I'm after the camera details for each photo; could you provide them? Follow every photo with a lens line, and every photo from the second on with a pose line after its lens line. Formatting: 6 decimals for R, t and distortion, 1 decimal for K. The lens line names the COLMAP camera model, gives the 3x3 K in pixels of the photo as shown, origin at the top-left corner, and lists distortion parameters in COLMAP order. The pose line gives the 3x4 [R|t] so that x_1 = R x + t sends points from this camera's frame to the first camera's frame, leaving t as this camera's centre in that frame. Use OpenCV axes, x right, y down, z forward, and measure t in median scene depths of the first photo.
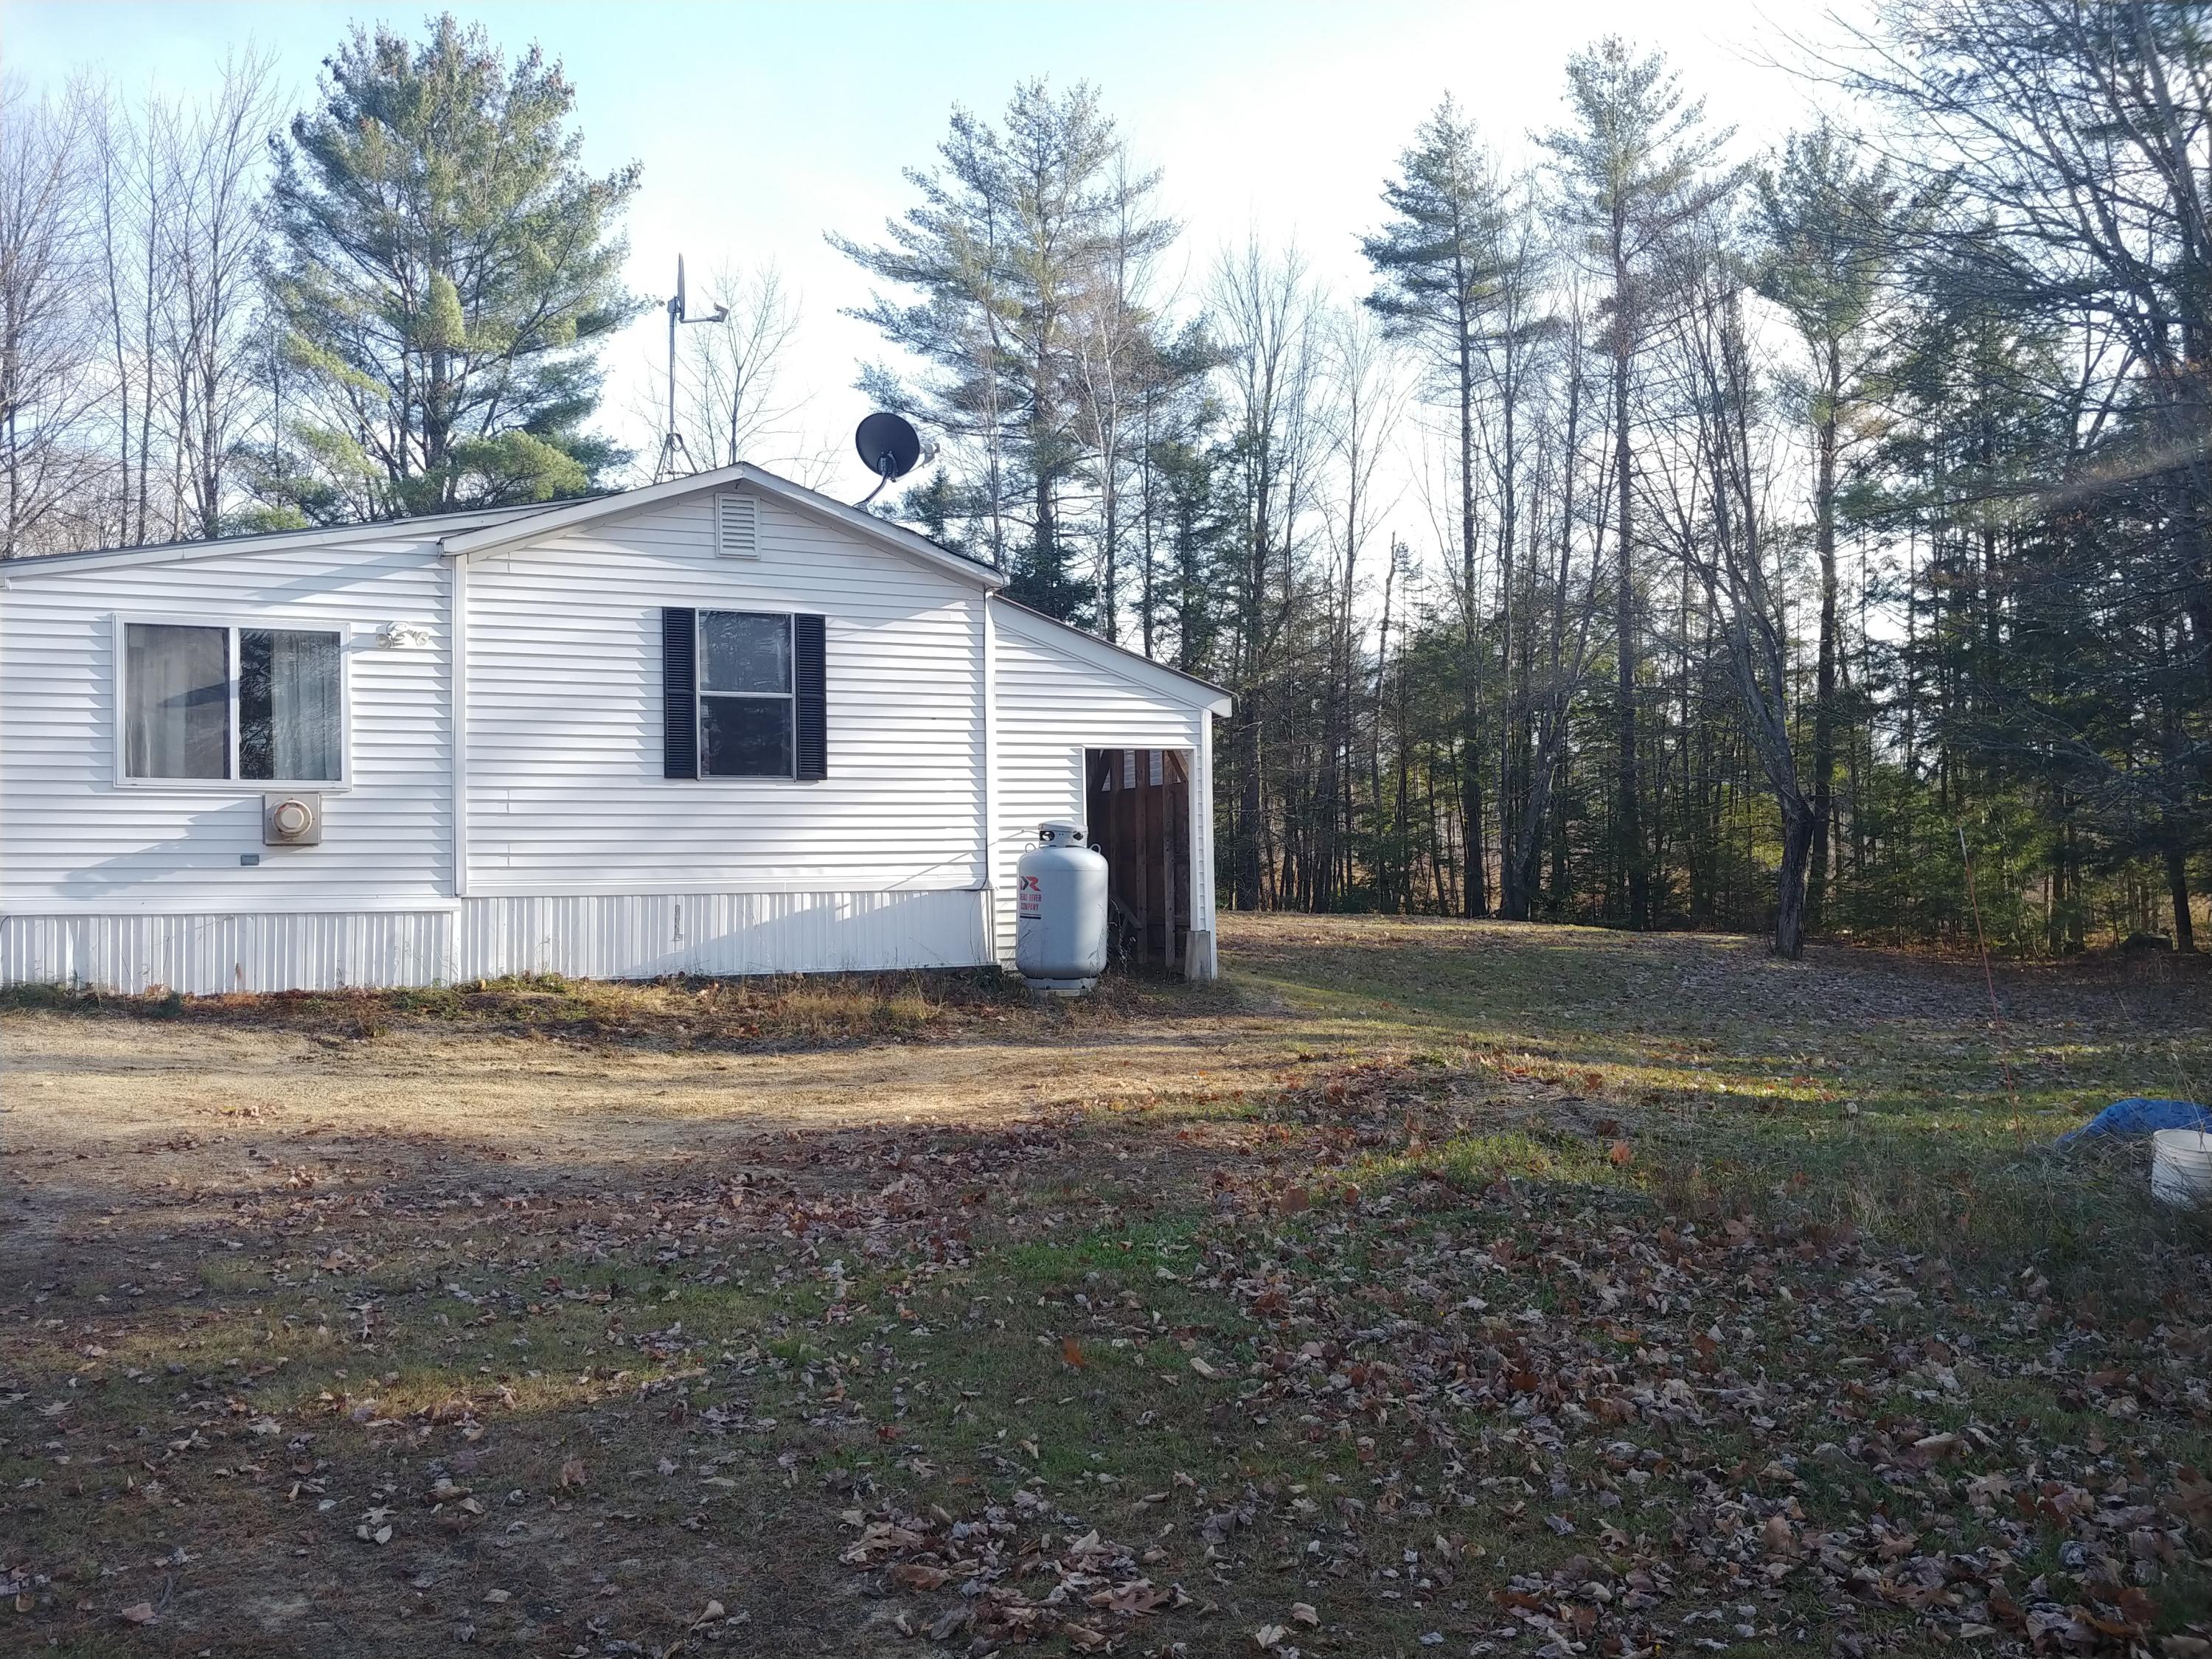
lens RADIAL K [[2040.1, 0, 1106.0], [0, 2040.1, 829.5], [0, 0, 1]] dist [-0.048484, -0.021099]
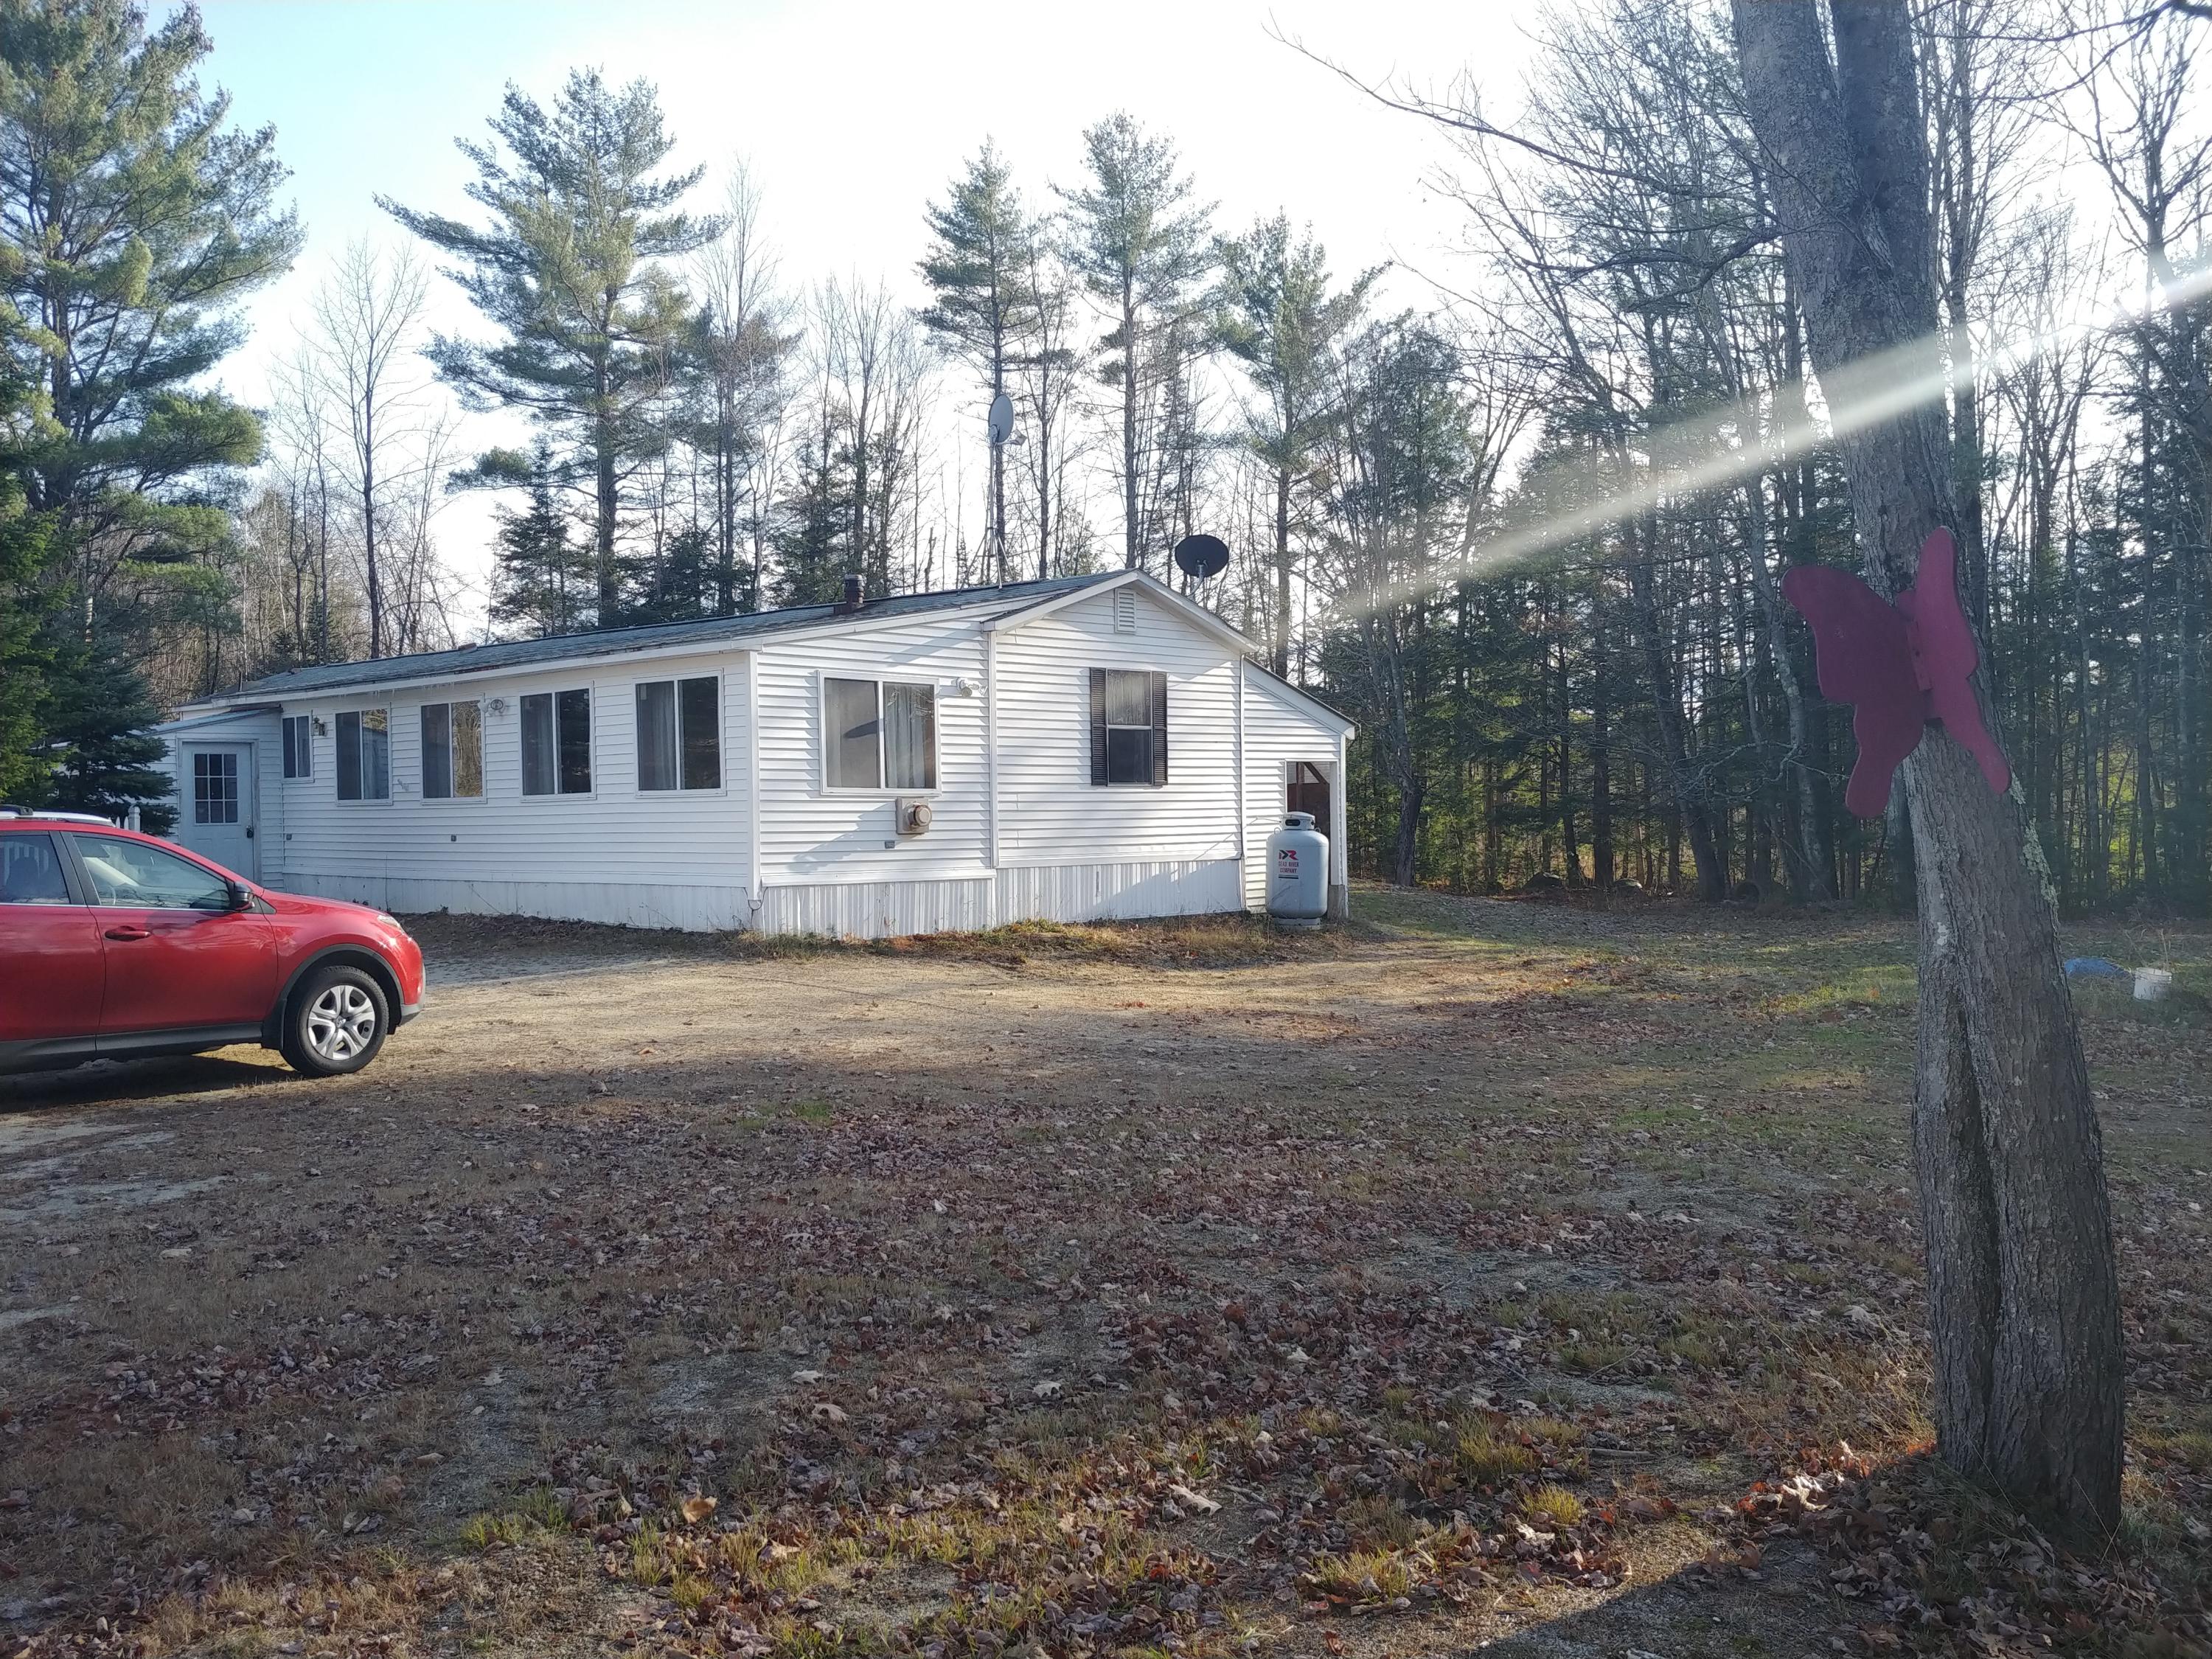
lens RADIAL K [[2040.1, 0, 1106.0], [0, 2040.1, 829.5], [0, 0, 1]] dist [-0.048484, -0.021099]
pose [[0.930133, -0.001506, 0.367219, -0.700610], [-0.009549, 0.999554, 0.028288, -0.032668], [-0.367098, -0.029818, 0.929704, -0.340615]]
